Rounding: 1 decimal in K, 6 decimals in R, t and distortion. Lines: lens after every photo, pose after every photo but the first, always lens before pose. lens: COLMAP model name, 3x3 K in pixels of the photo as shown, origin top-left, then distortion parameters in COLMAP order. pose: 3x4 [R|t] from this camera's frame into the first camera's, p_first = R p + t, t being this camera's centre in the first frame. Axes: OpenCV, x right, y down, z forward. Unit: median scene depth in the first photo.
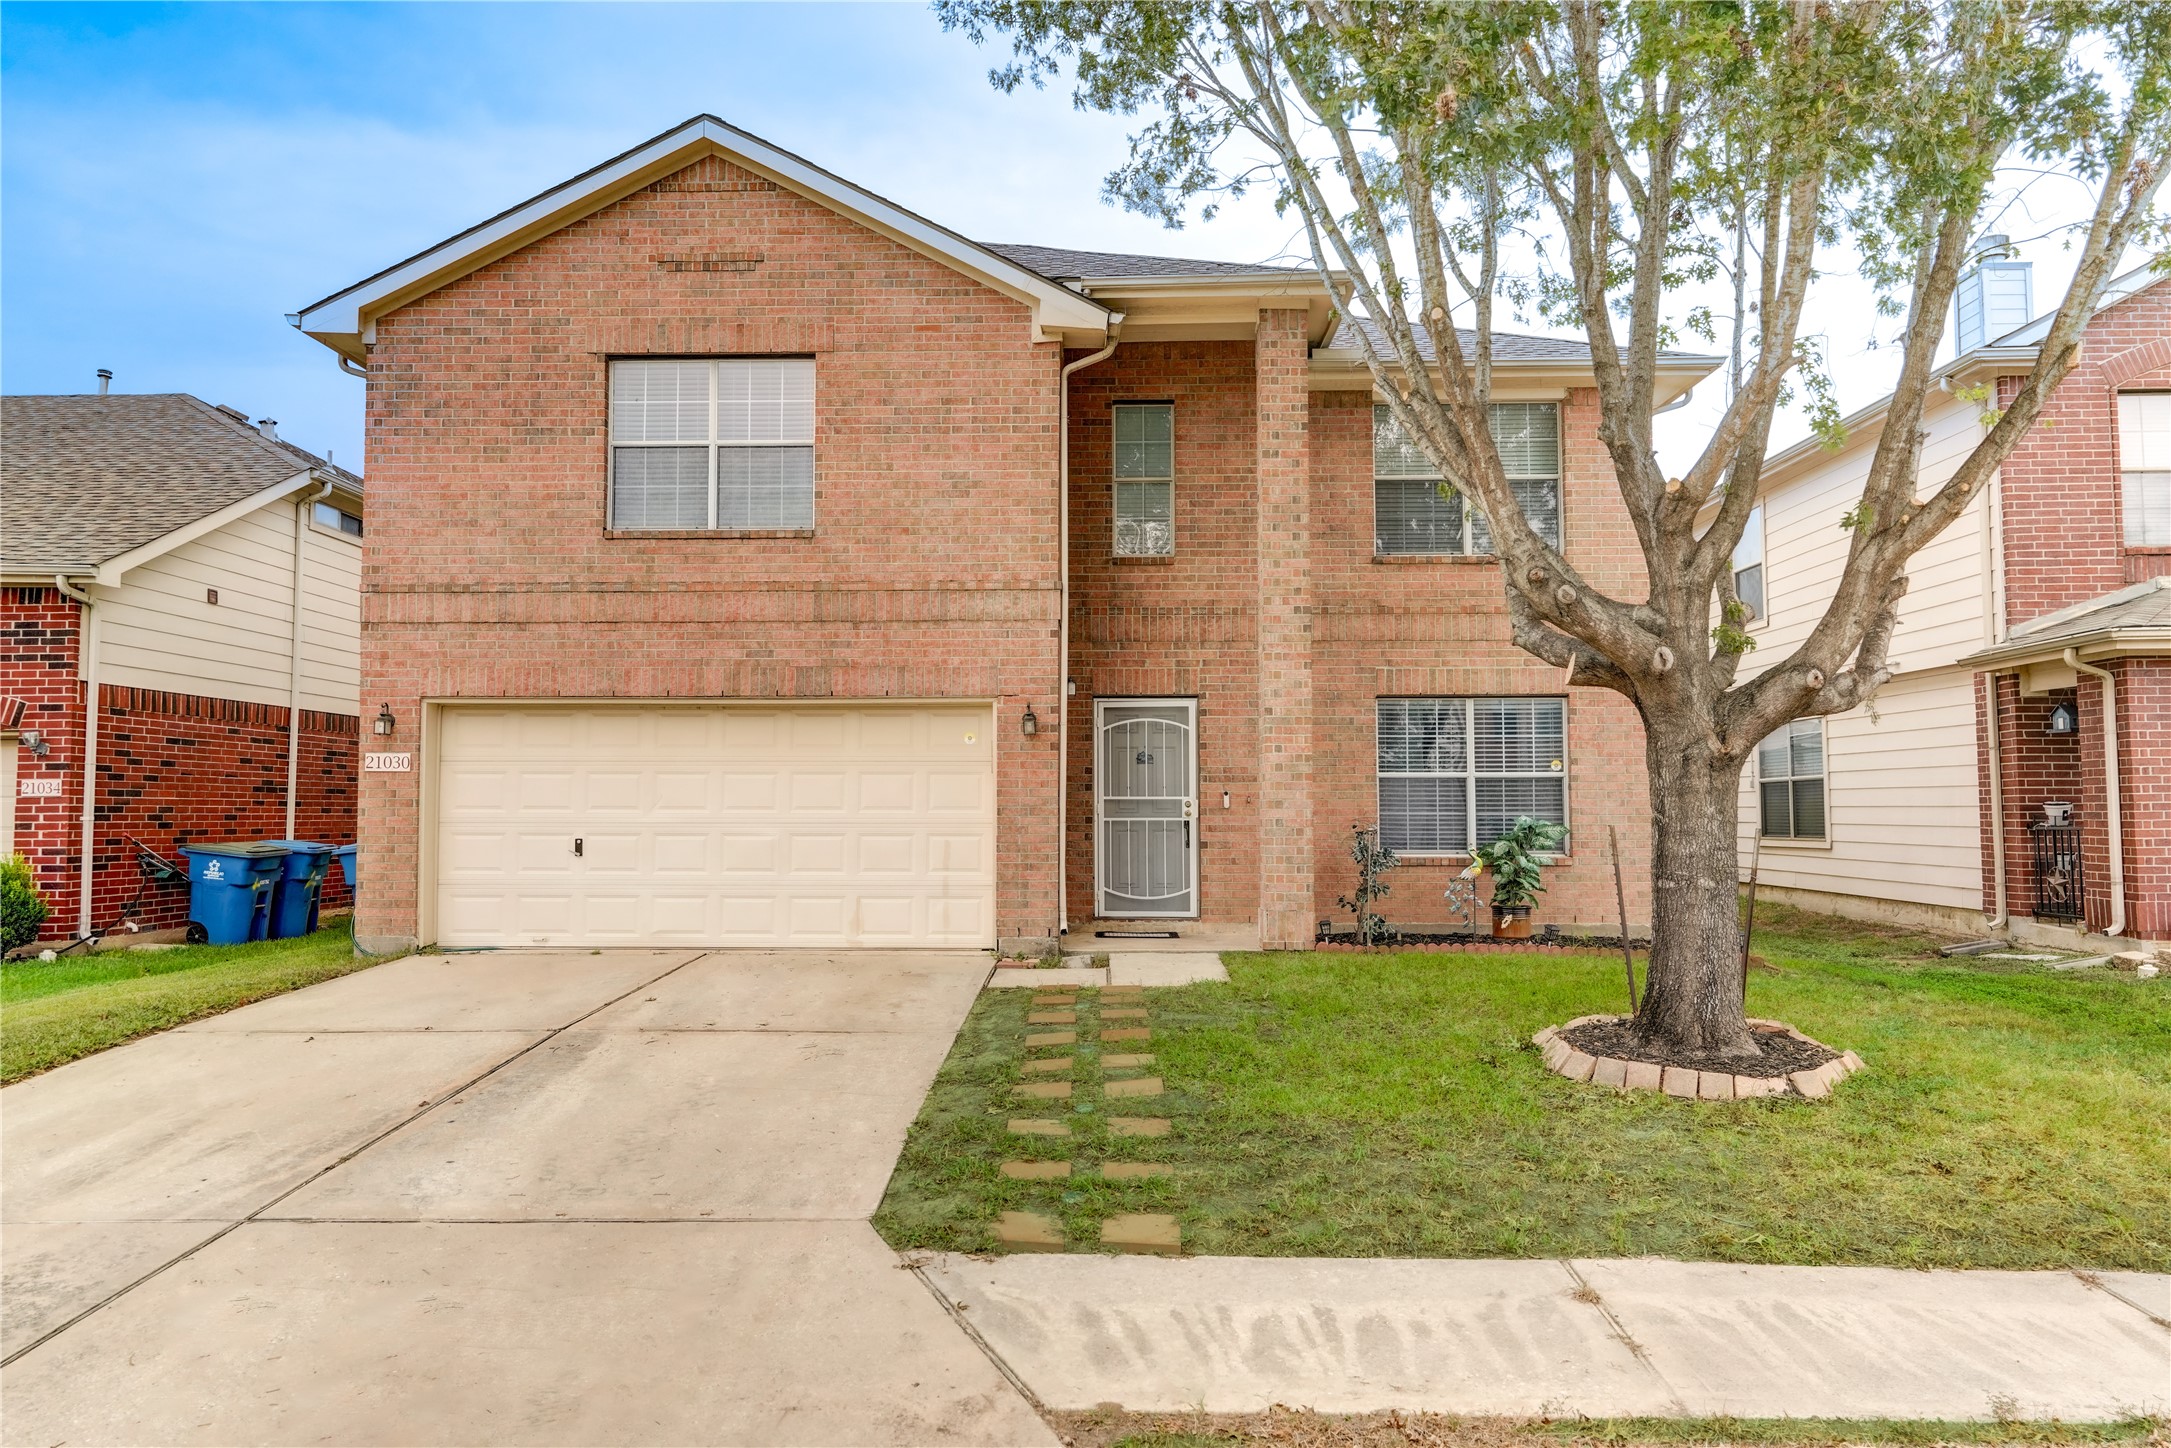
lens RADIAL K [[1491.3, 0, 1080.4], [0, 1491.3, 718.3], [0, 0, 1]] dist [0.002315, 0.000026]
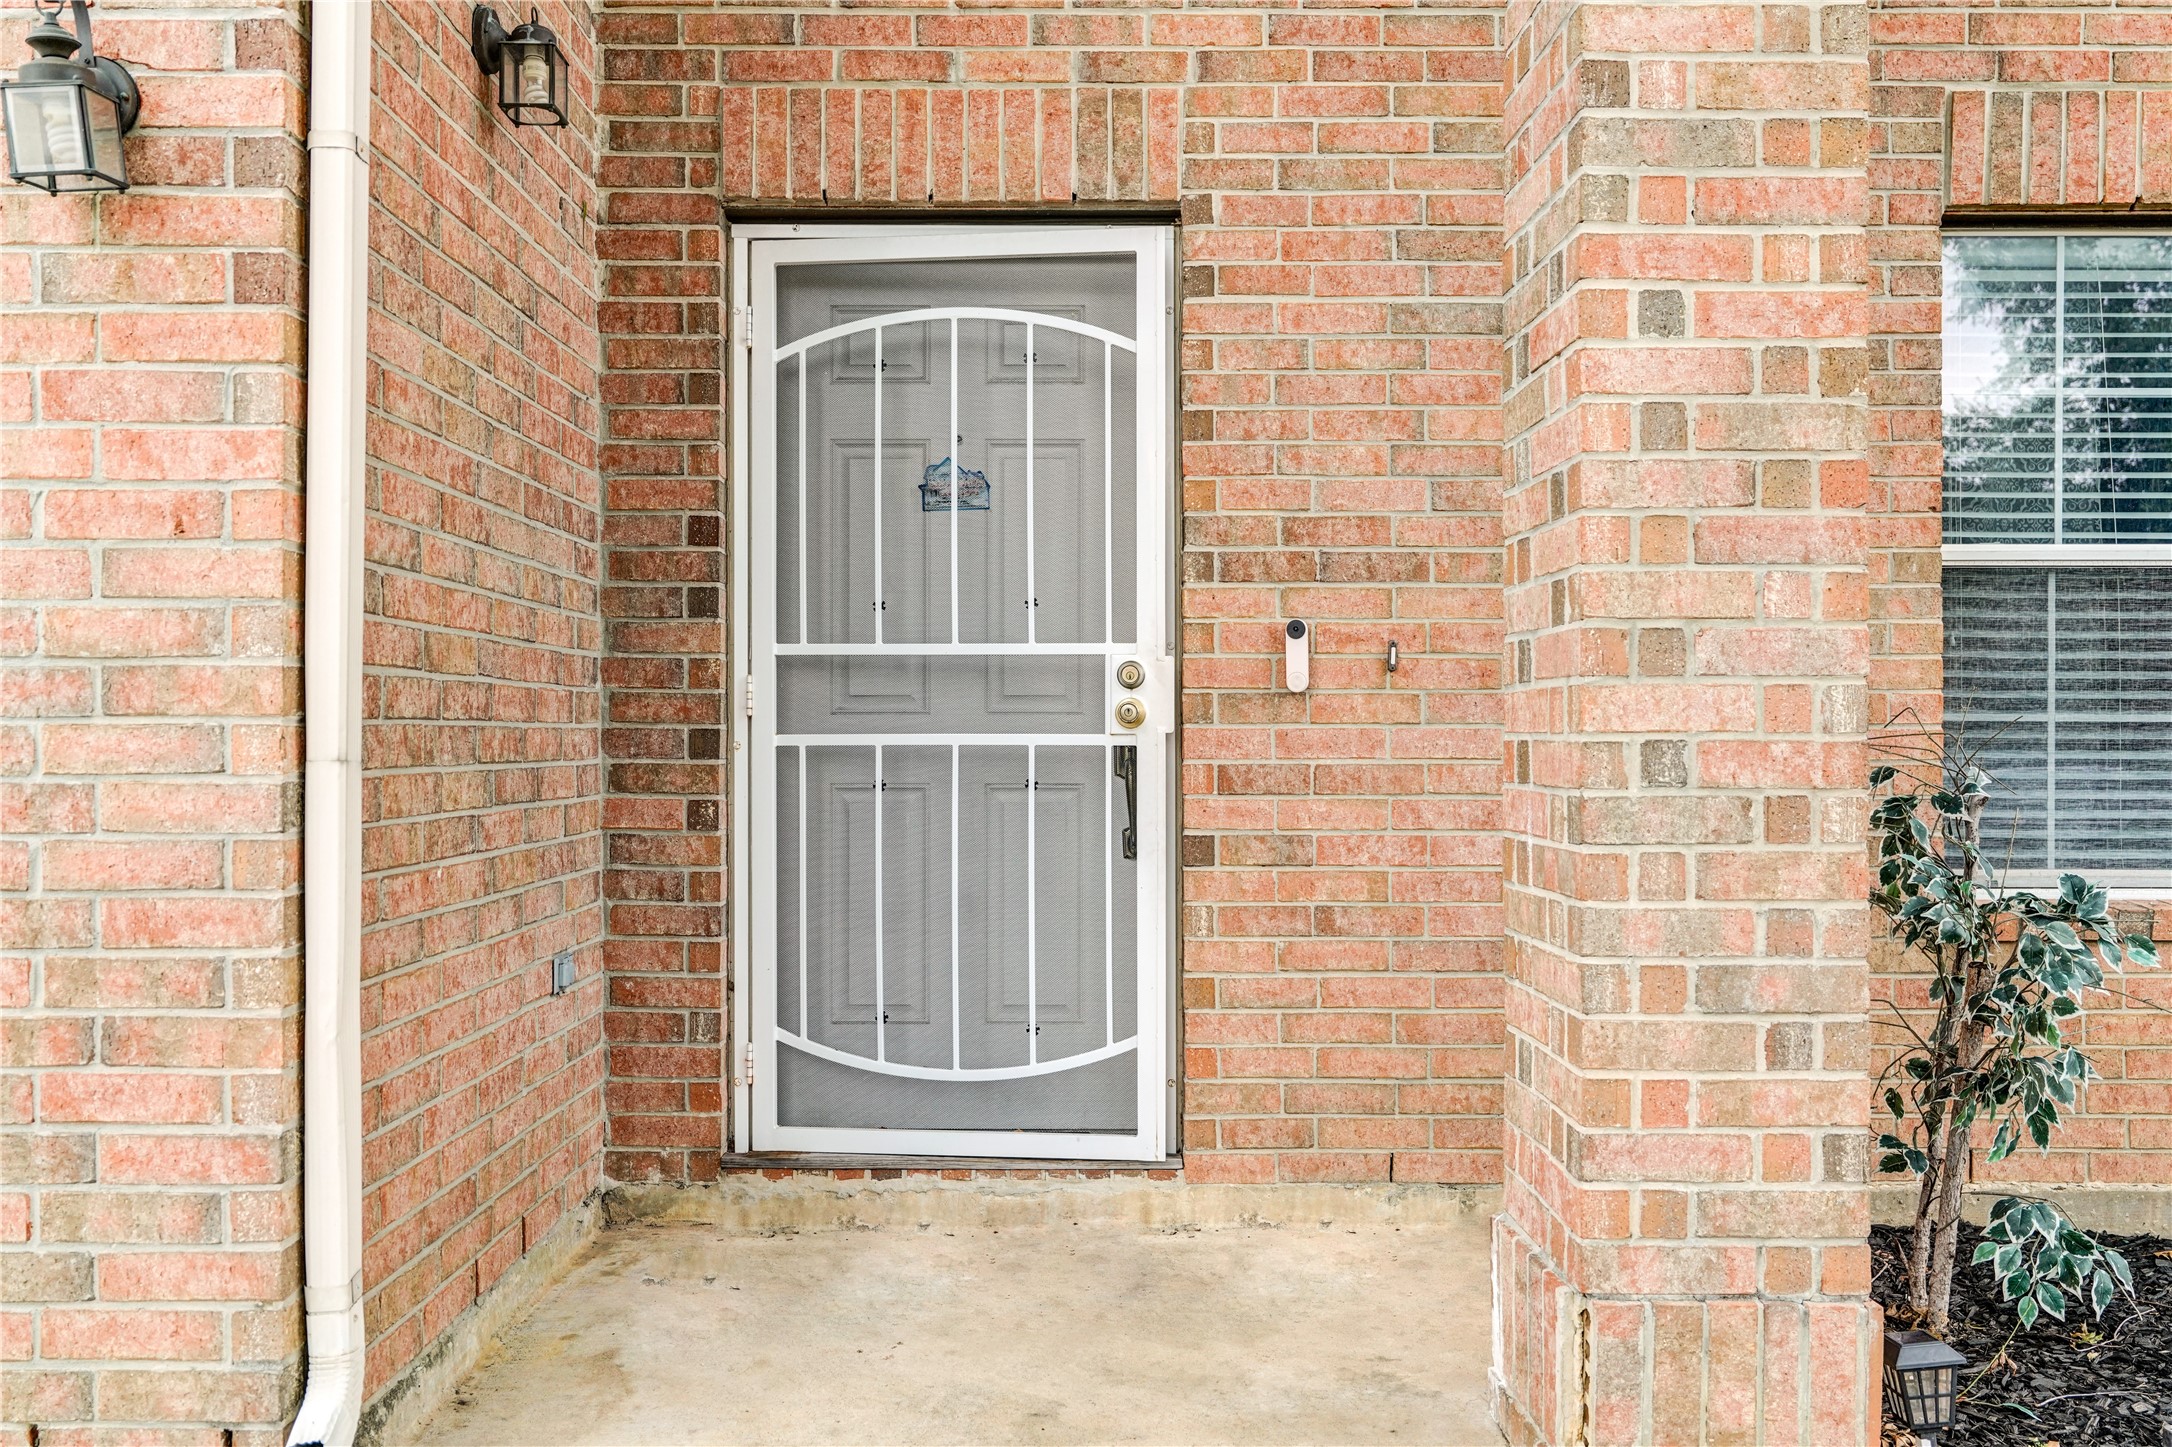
lens RADIAL K [[1749.5, 0, 1084.9], [0, 1749.5, 730.1], [0, 0, 1]] dist [0.000695, 0.000310]
pose [[0.999689, 0.001232, 0.024909, 0.058224], [-0.002775, 0.998071, 0.062021, 0.049152], [-0.024784, -0.062070, 0.997764, 0.727660]]
